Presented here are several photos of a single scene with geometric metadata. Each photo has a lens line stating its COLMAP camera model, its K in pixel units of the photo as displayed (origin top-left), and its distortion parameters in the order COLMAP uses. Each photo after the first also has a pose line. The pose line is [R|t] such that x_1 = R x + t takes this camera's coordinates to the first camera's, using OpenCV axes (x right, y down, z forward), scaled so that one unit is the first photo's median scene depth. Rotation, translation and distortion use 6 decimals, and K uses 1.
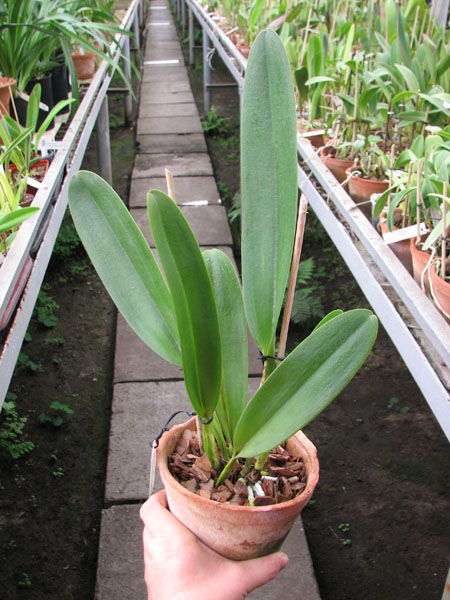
lens RADIAL K [[646.2, 0, 225.0], [0, 646.2, 300.0], [0, 0, 1]] dist [-0.198050, 0.280639]
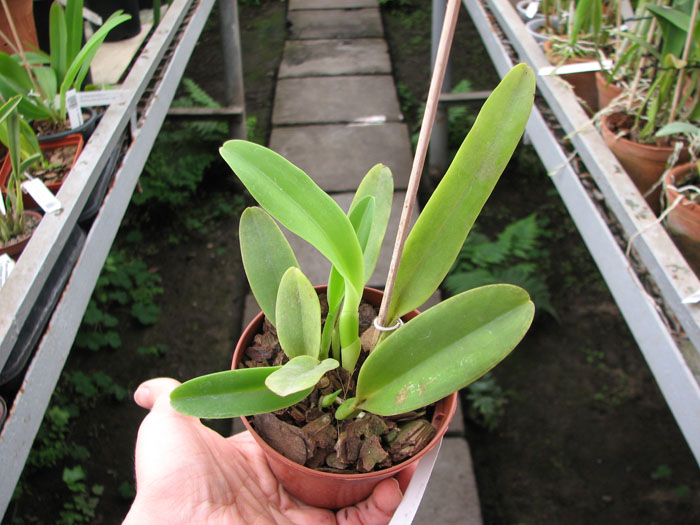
lens RADIAL K [[753.9, 0, 329.6], [0, 753.9, 283.8], [0, 0, 1]] dist [-0.198050, 0.280639]
pose [[0.995195, 0.022469, -0.095296, -0.003575], [-0.010194, 0.991800, 0.127389, -0.092096], [0.097377, -0.125805, 0.987264, 0.201300]]
